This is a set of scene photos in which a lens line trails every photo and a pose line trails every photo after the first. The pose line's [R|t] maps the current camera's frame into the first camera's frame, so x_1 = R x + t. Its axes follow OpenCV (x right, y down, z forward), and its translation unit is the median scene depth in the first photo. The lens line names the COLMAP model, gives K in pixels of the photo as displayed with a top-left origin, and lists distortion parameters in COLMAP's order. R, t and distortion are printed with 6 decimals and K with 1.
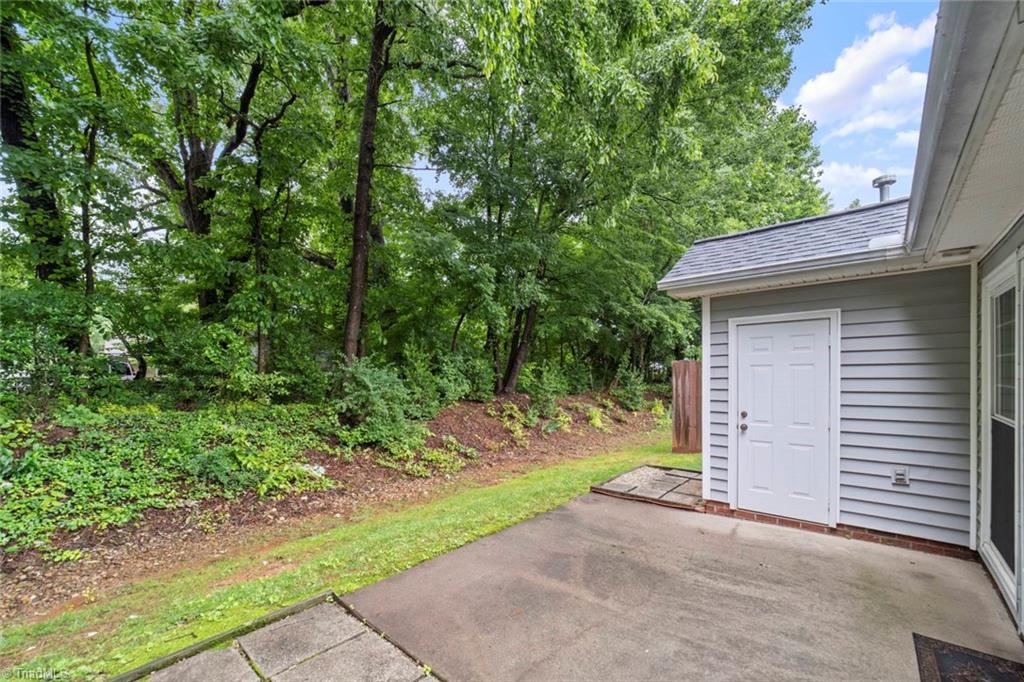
lens RADIAL K [[414.2, 0, 513.5], [0, 414.2, 373.0], [0, 0, 1]] dist [-0.010602, 0.000068]
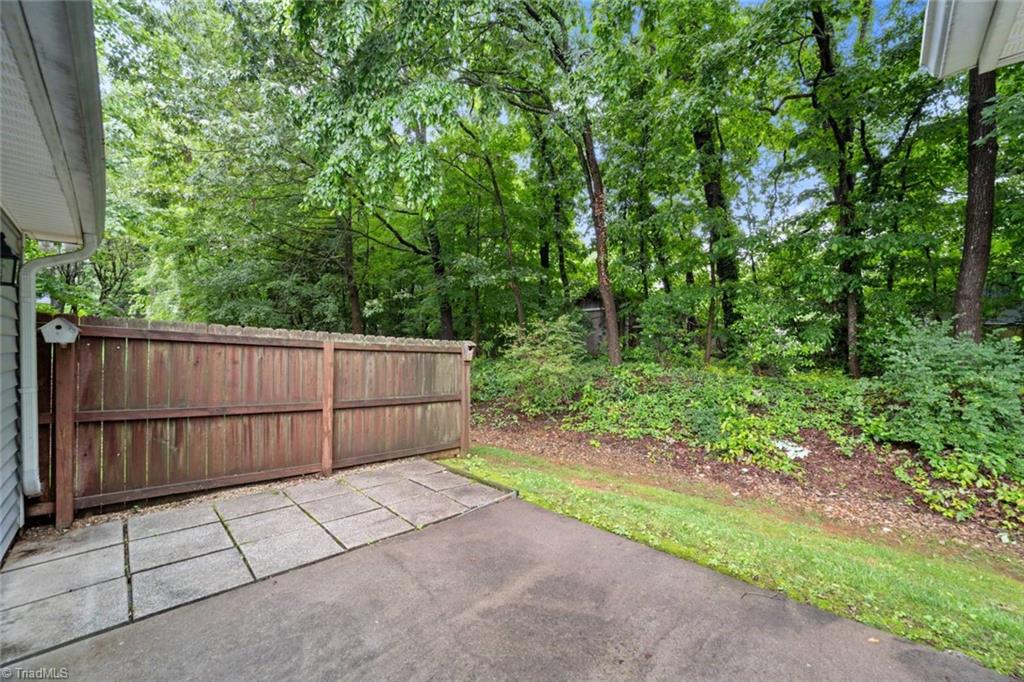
lens RADIAL K [[400.8, 0, 521.4], [0, 400.8, 338.4], [0, 0, 1]] dist [-0.028309, 0.009705]
pose [[-0.034449, -0.006822, -0.999383, 0.702173], [-0.003734, 0.999971, -0.006698, -0.002407], [0.999399, 0.003501, -0.034473, 0.763303]]
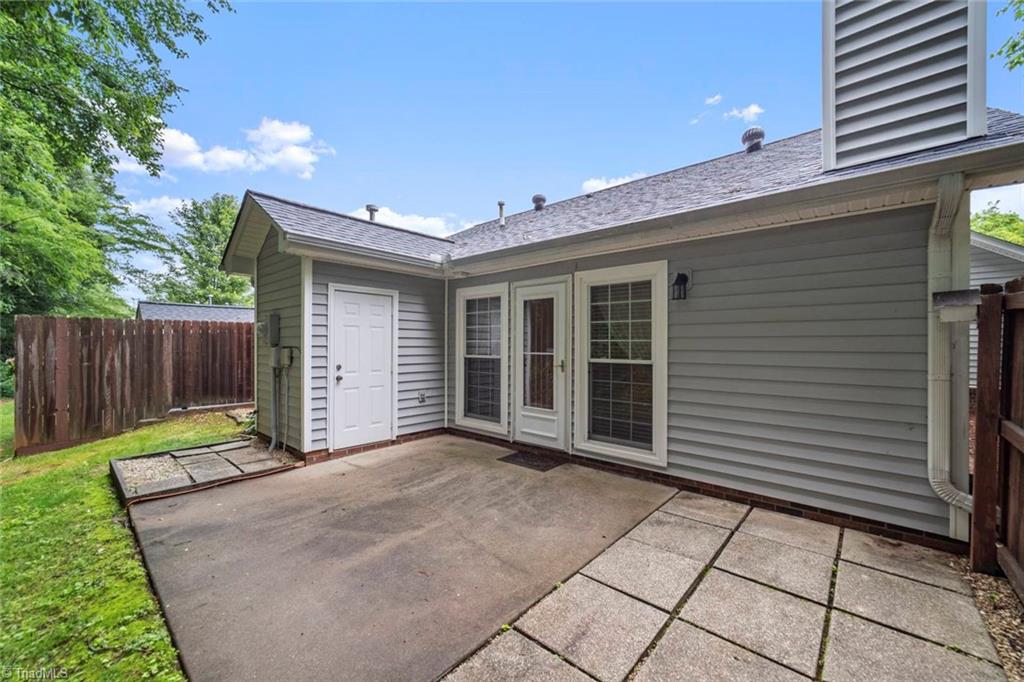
lens RADIAL K [[400.8, 0, 521.4], [0, 400.8, 338.4], [0, 0, 1]] dist [-0.028309, 0.009705]
pose [[-0.015774, 0.028356, 0.999473, -0.595261], [-0.006878, 0.999571, -0.028467, 0.048709], [-0.999852, -0.007323, -0.015572, 0.519570]]
